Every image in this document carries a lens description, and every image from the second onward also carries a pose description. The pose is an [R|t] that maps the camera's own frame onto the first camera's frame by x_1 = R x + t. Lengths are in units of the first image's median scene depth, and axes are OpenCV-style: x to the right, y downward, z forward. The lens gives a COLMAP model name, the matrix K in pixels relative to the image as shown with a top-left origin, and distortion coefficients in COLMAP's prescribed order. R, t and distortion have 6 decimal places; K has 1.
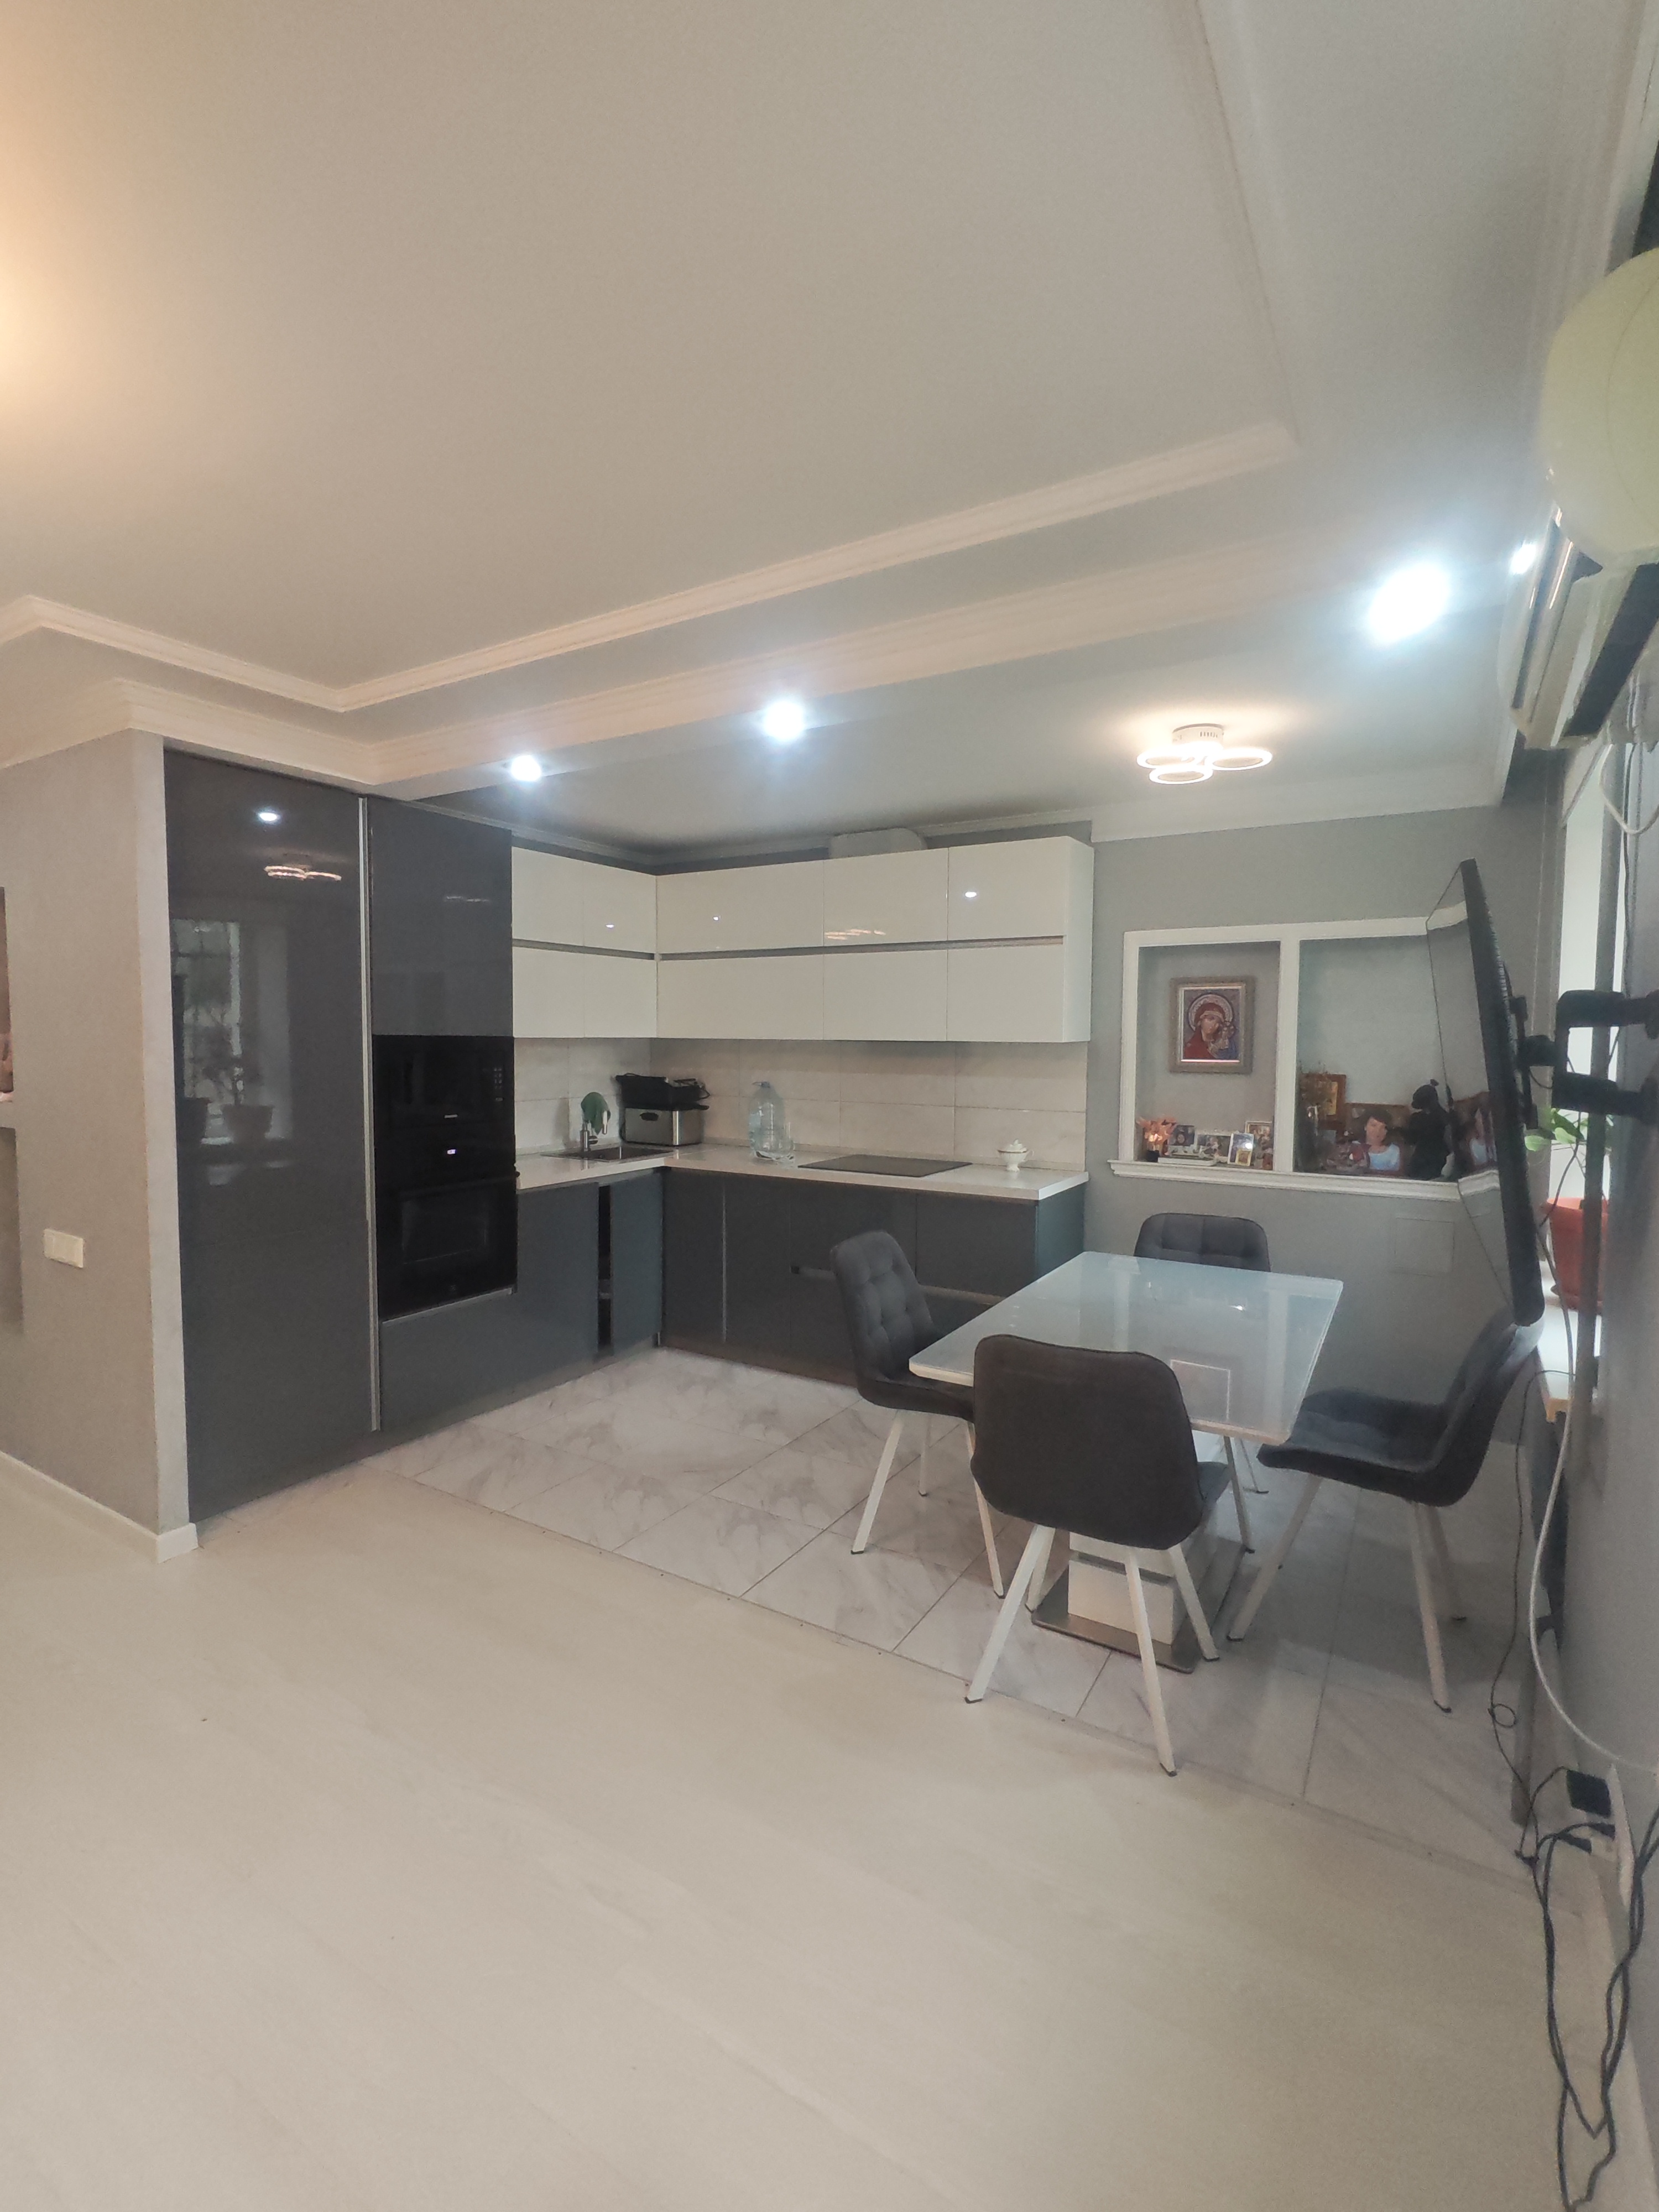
lens RADIAL K [[1014.3, 0, 835.5], [0, 1014.3, 1103.7], [0, 0, 1]] dist [-0.007907, 0.003580]
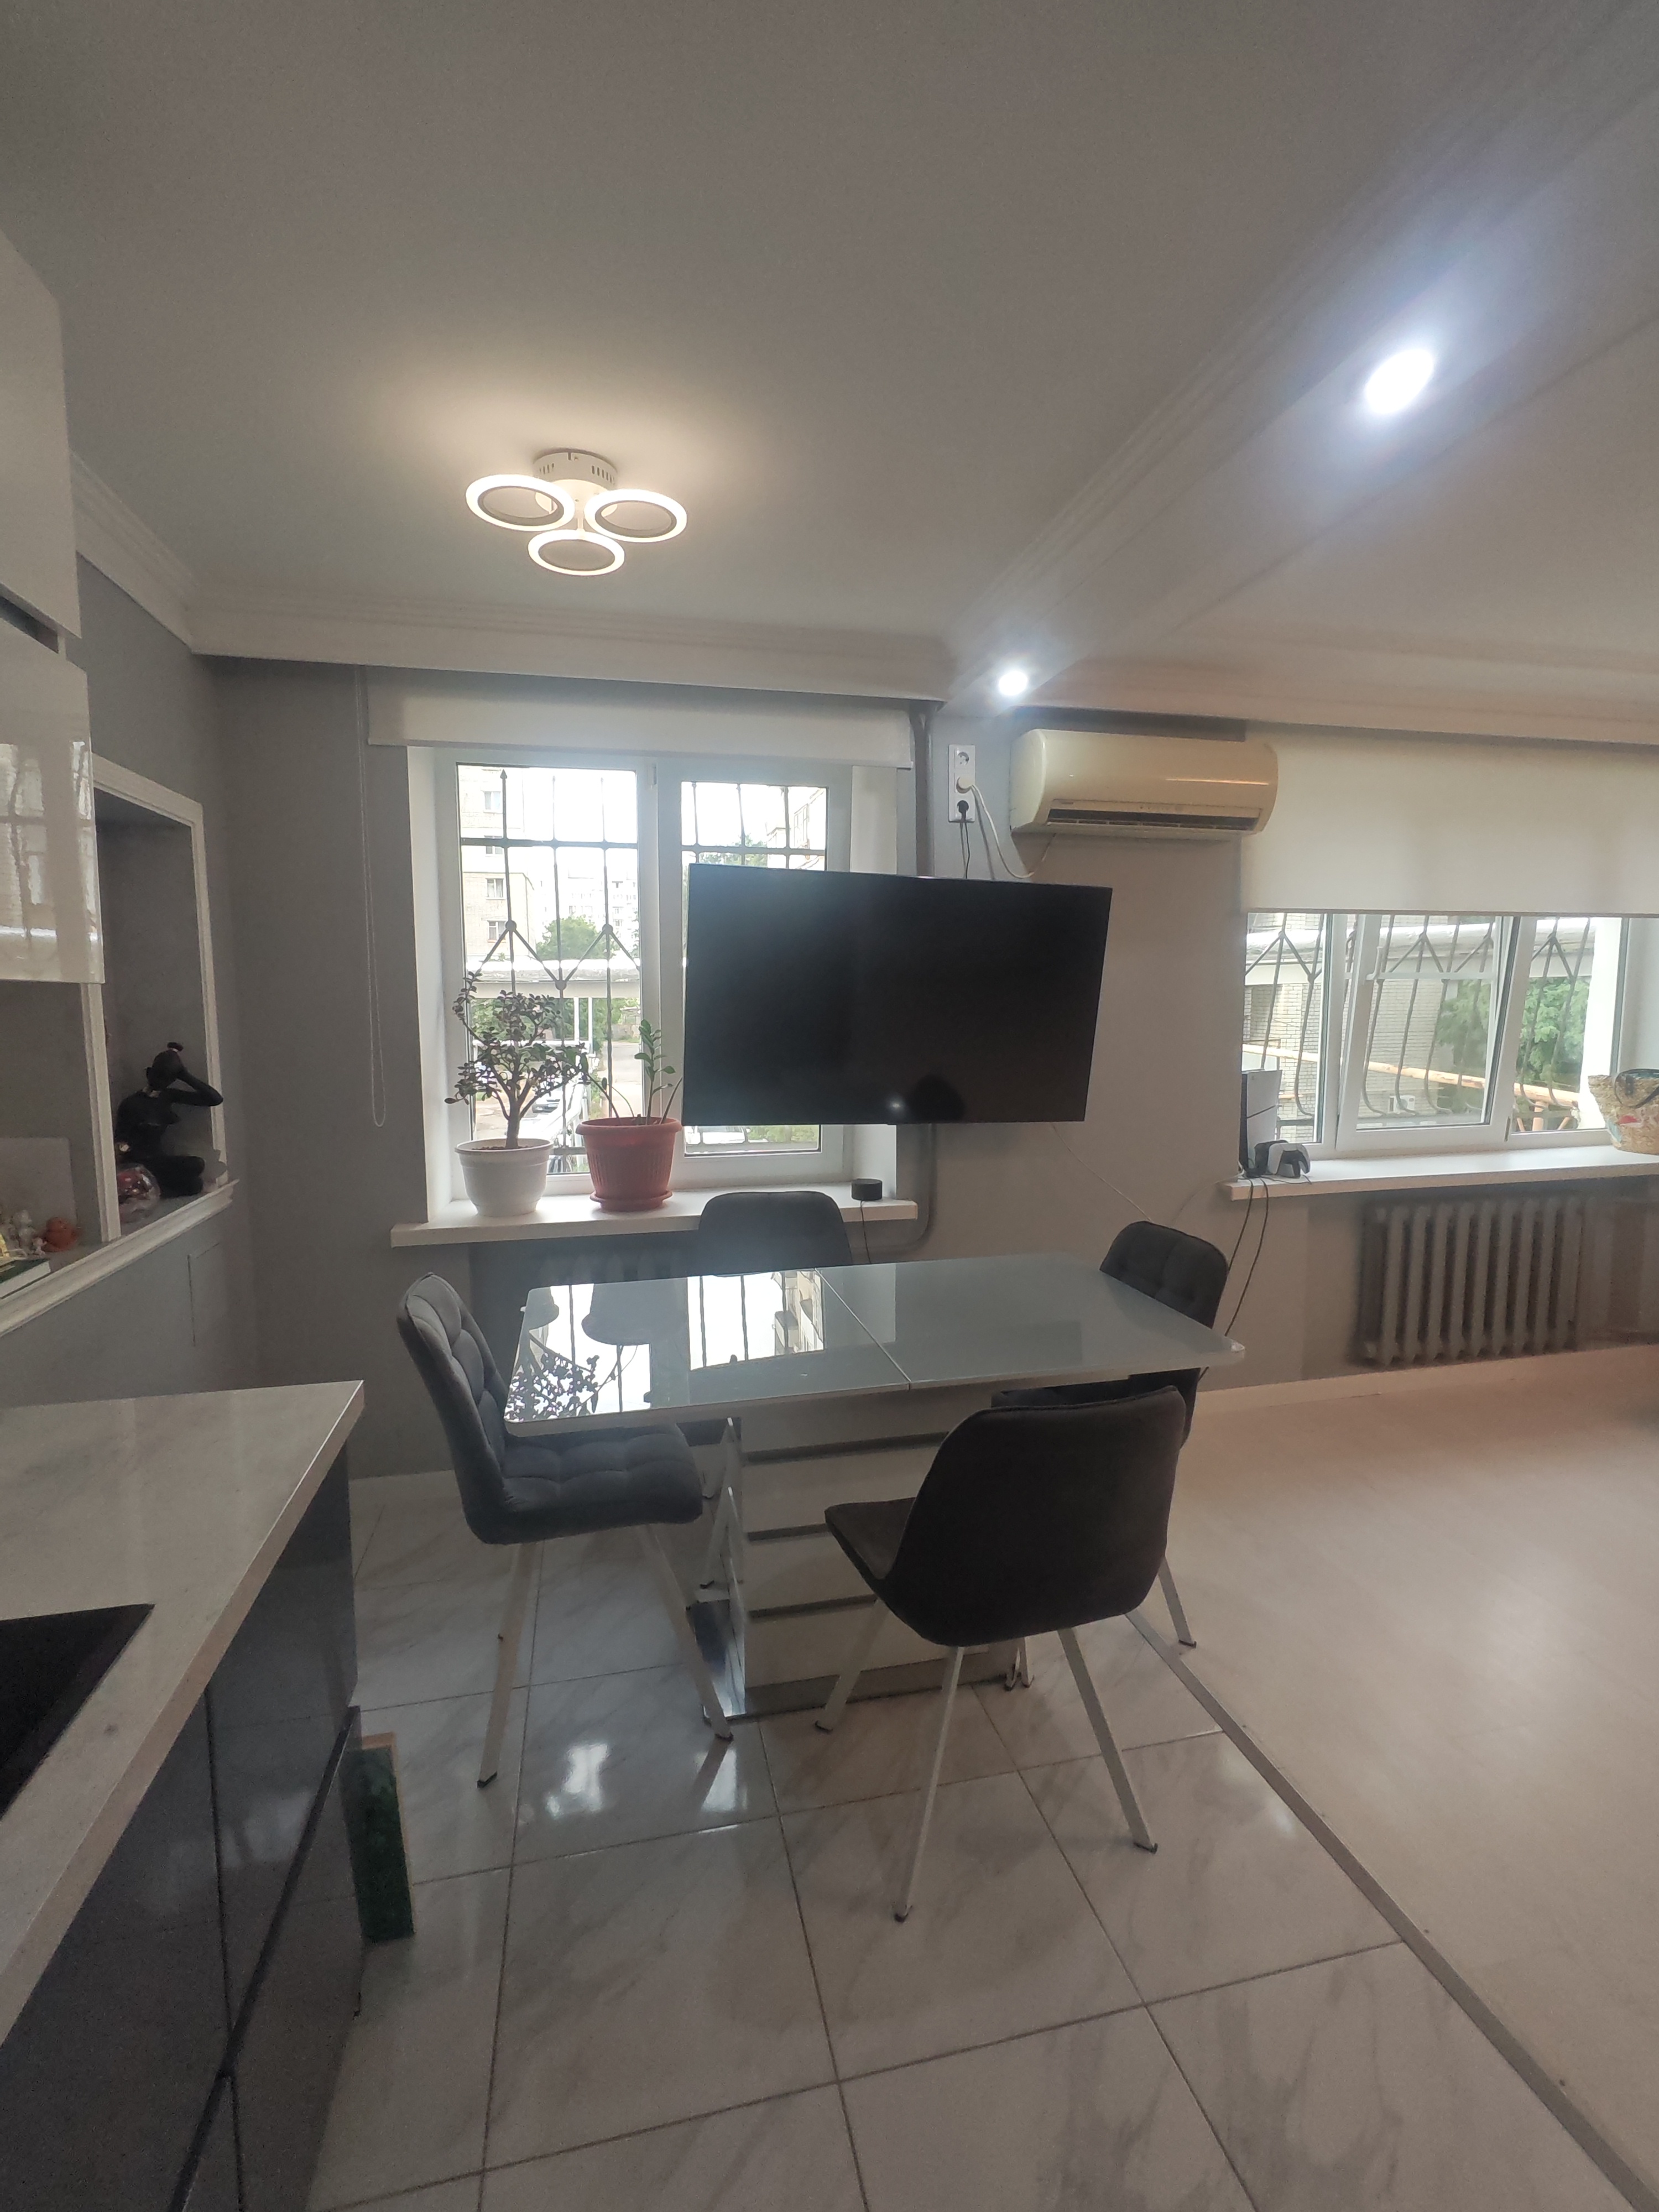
lens RADIAL K [[1014.3, 0, 831.8], [0, 1014.3, 1102.9], [0, 0, 1]] dist [-0.007907, 0.003580]
pose [[-0.697568, -0.075560, 0.712523, -0.159812], [0.051686, 0.986527, 0.155217, -0.057608], [-0.714652, 0.145102, -0.684265, 1.024929]]
